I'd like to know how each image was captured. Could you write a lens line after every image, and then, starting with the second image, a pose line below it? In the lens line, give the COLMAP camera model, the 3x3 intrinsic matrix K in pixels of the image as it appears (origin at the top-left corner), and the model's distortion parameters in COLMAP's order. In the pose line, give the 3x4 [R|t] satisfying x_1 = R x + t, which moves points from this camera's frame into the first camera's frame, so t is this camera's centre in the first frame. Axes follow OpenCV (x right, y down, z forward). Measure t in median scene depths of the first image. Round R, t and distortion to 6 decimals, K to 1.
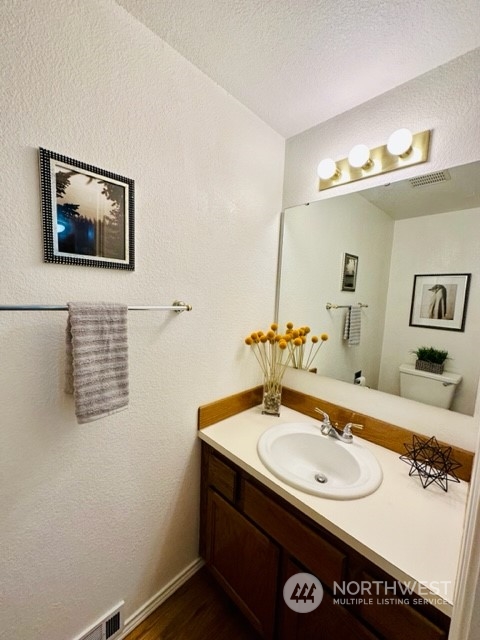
lens RADIAL K [[260.3, 0, 240.0], [0, 260.3, 320.0], [0, 0, 1]] dist [-0.000206, 0.000125]
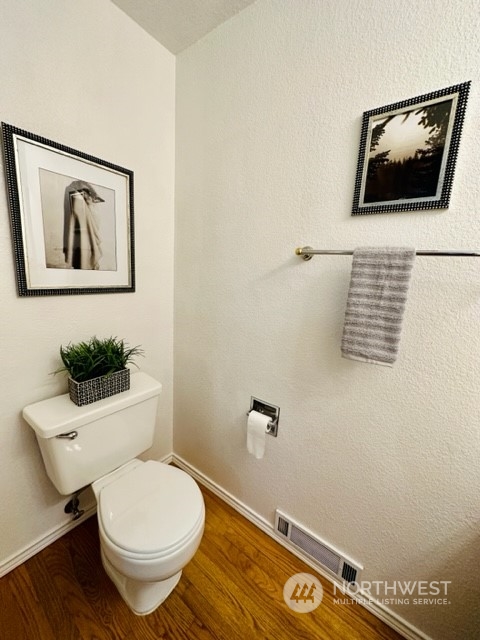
lens RADIAL K [[260.3, 0, 240.0], [0, 260.3, 320.0], [0, 0, 1]] dist [-0.000206, 0.000125]
pose [[0.116028, 0.145844, -0.982480, 0.387358], [-0.148297, 0.980617, 0.128054, 0.154177], [0.982113, 0.130841, 0.135407, 0.374897]]
